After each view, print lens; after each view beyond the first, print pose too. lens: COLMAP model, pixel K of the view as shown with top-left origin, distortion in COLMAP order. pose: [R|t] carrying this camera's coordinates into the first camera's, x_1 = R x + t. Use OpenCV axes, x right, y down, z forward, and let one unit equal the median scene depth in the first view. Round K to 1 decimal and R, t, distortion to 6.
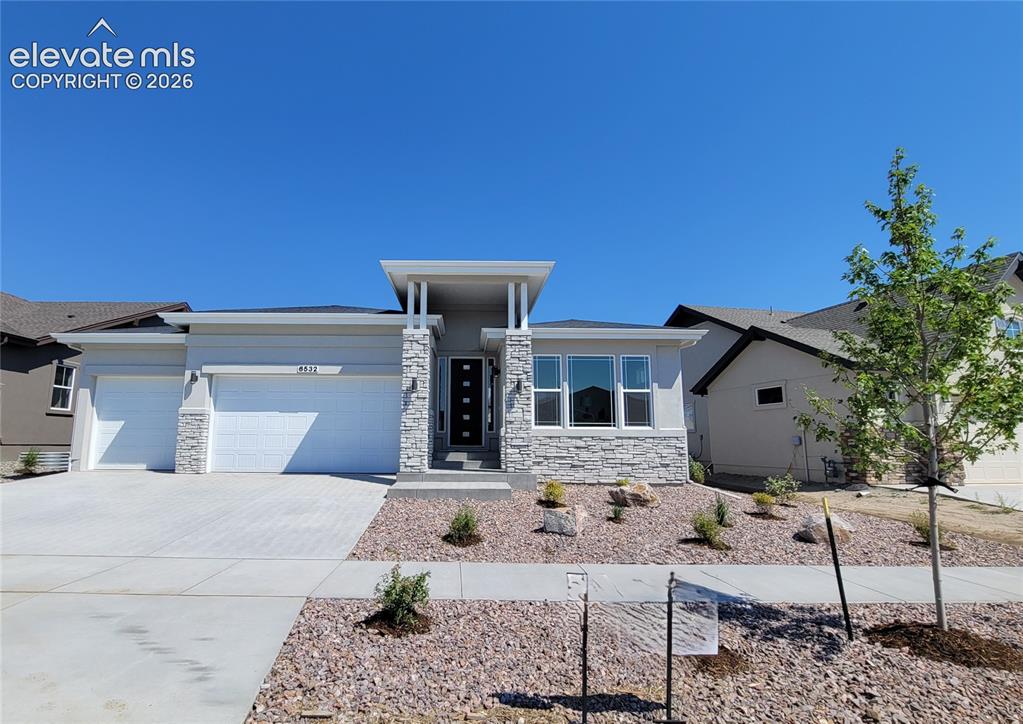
lens RADIAL K [[580.7, 0, 511.5], [0, 580.7, 362.0], [0, 0, 1]] dist [0.001555, 0.000246]
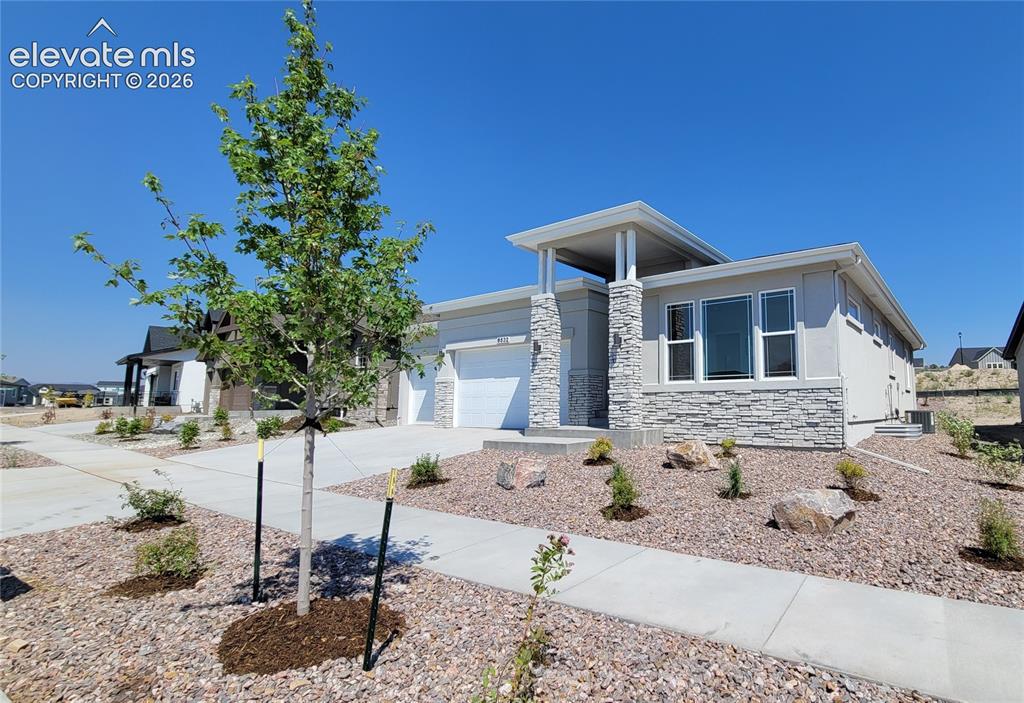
lens RADIAL K [[545.9, 0, 512.8], [0, 545.9, 361.3], [0, 0, 1]] dist [-0.000834, -0.000042]
pose [[0.784656, -0.059650, -0.617055, 0.395036], [0.091935, 0.995551, 0.020666, 0.039055], [0.613077, -0.072944, 0.786648, 0.171817]]
